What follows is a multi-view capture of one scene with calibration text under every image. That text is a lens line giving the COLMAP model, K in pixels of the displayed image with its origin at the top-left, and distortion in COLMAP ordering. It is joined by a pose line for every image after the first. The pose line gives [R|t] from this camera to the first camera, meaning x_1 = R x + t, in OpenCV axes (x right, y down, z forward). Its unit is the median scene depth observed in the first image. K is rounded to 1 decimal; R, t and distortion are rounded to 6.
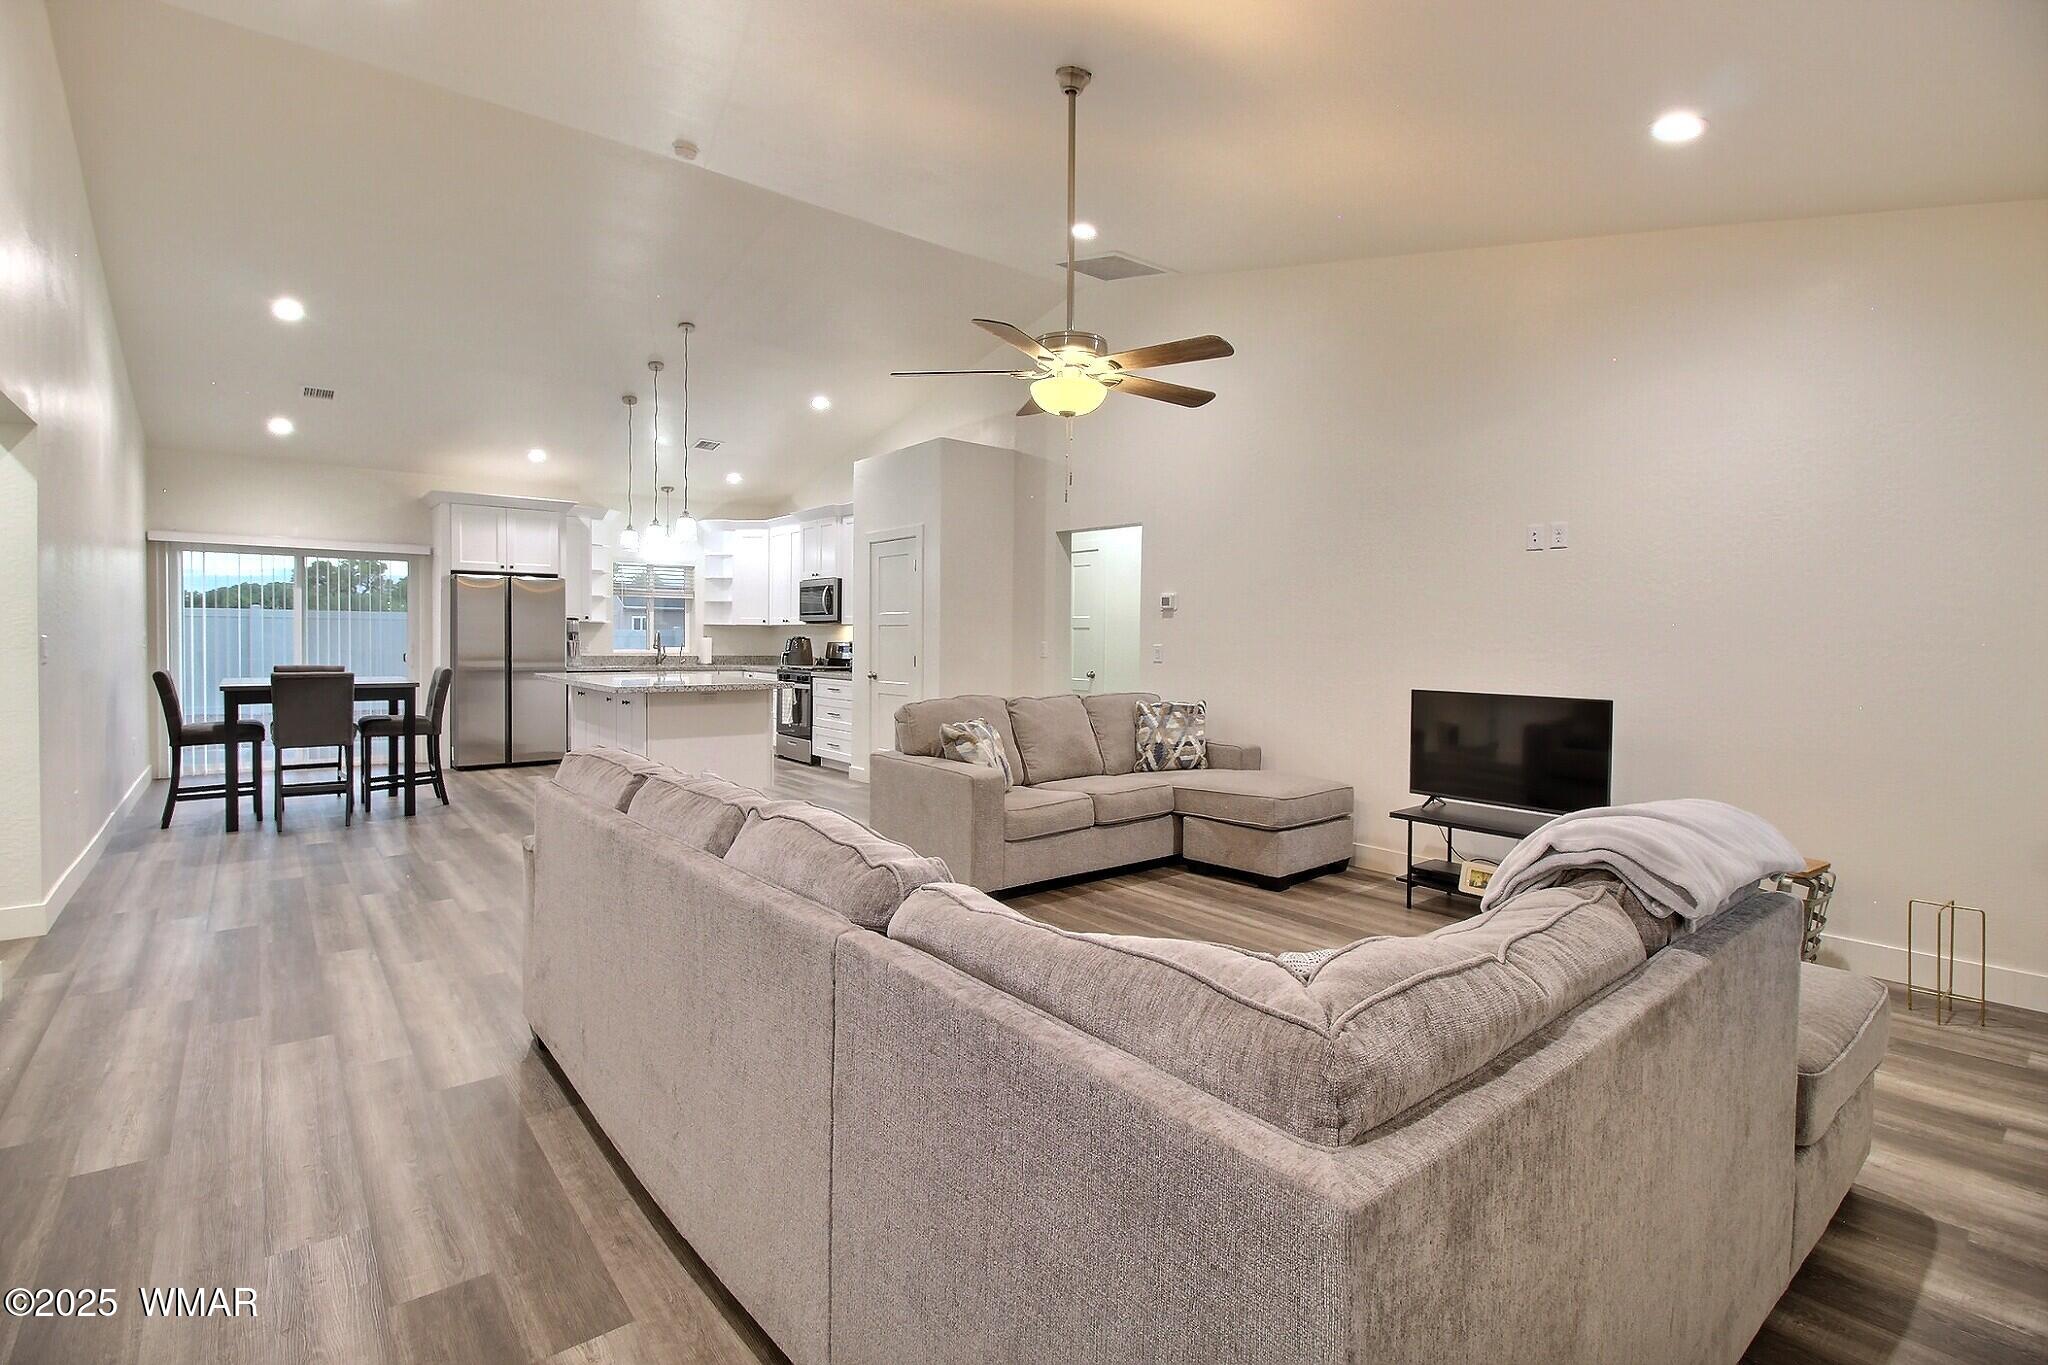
lens RADIAL K [[943.0, 0, 1018.4], [0, 943.0, 662.8], [0, 0, 1]] dist [-0.006803, -0.006158]
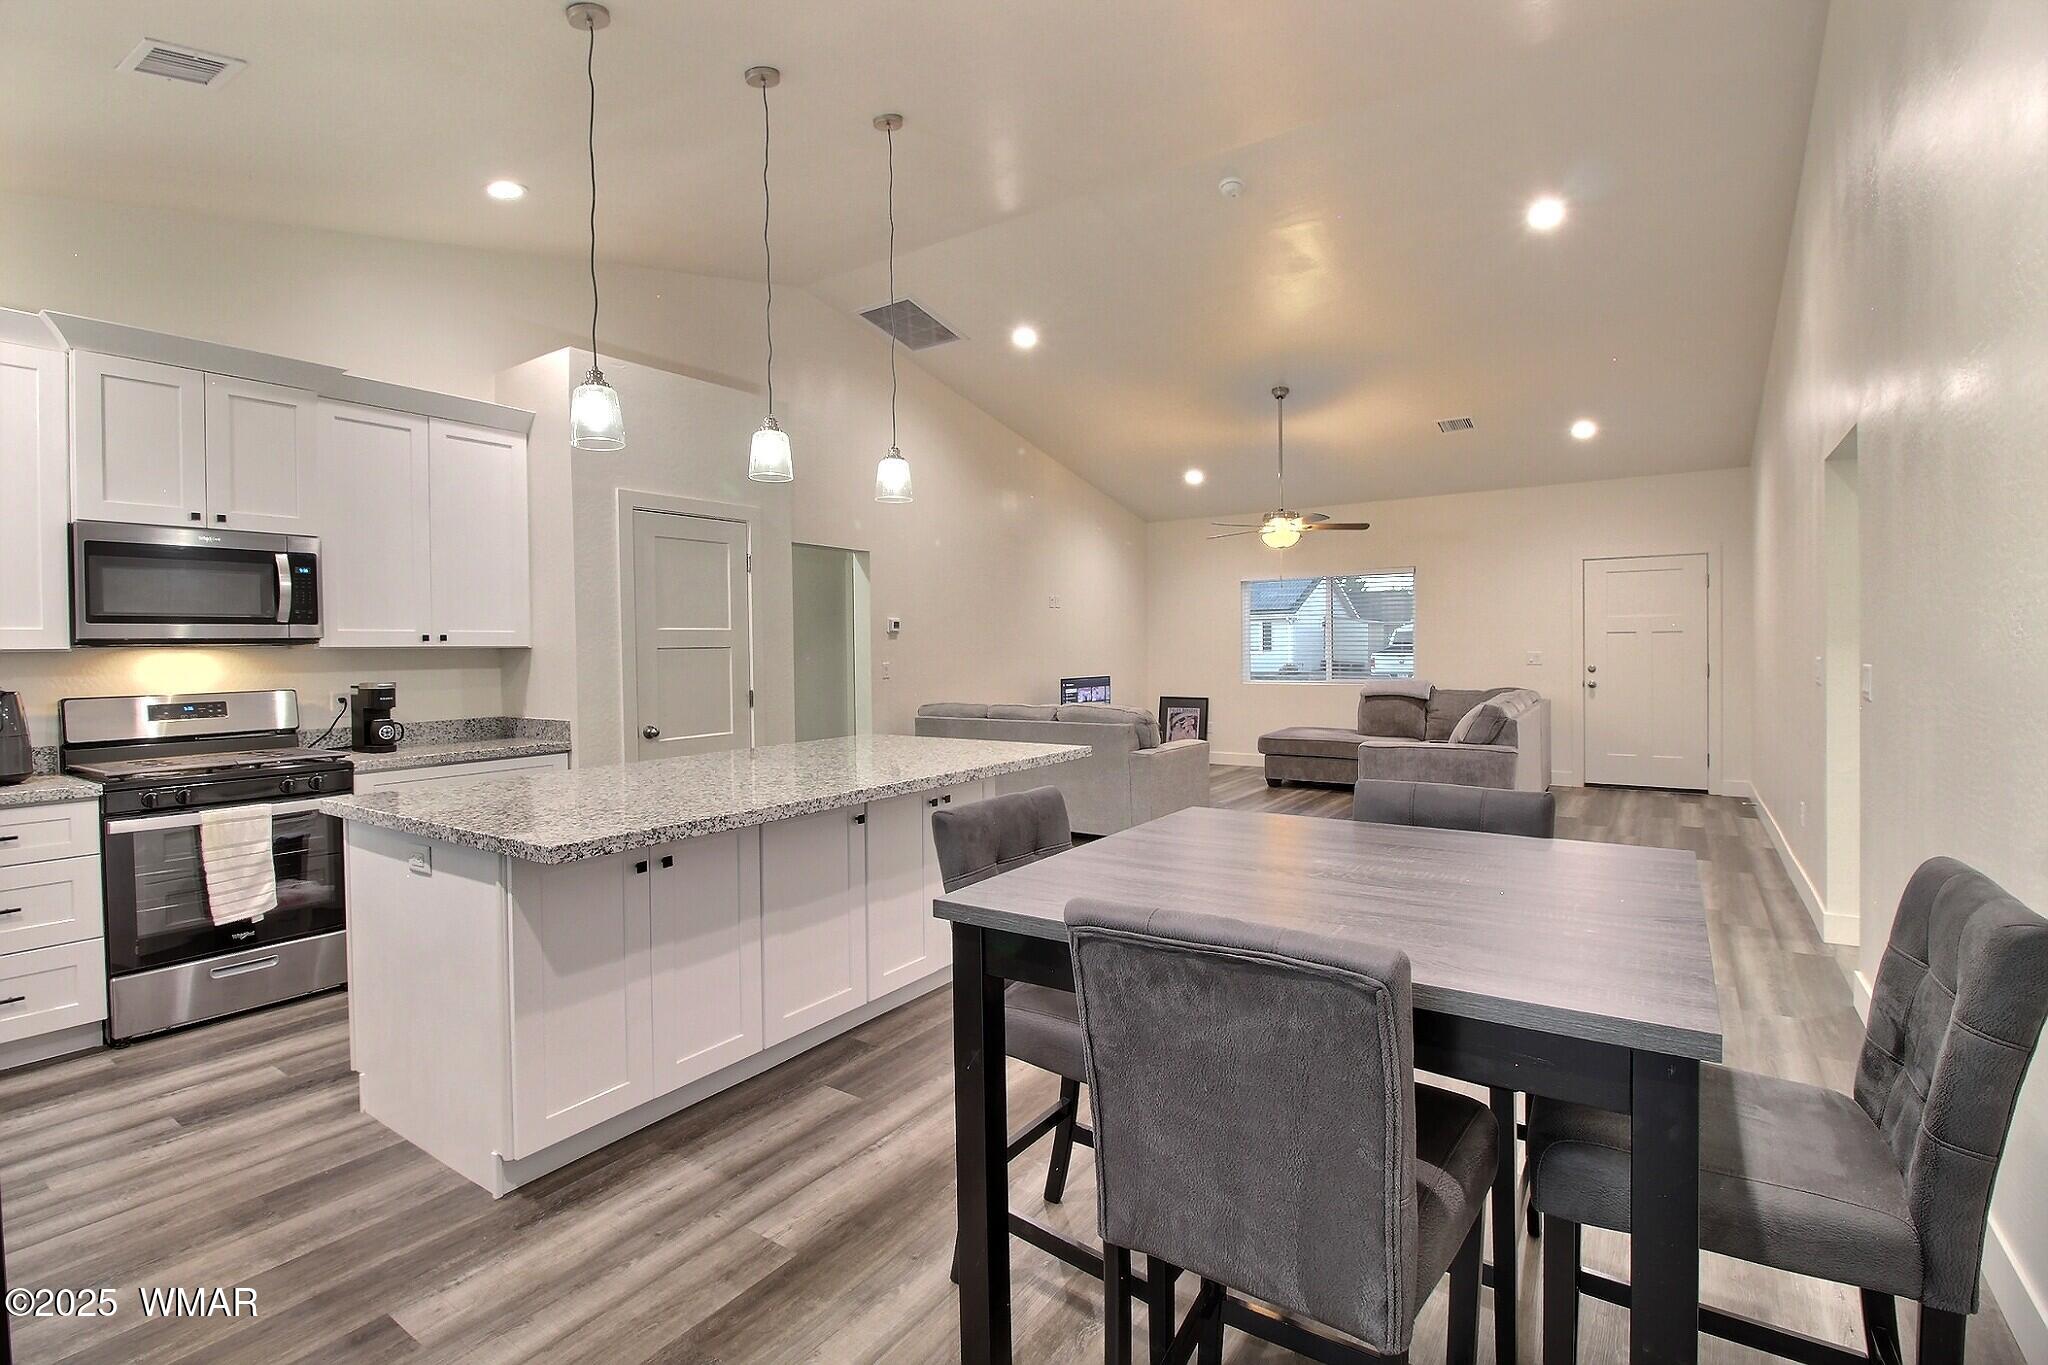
lens RADIAL K [[943.0, 0, 1004.3], [0, 943.0, 653.6], [0, 0, 1]] dist [-0.006803, -0.006158]
pose [[-0.276114, -0.013828, 0.961025, -0.711315], [0.037508, 0.998980, 0.025150, -0.038506], [-0.960393, 0.042991, -0.275314, 0.851859]]
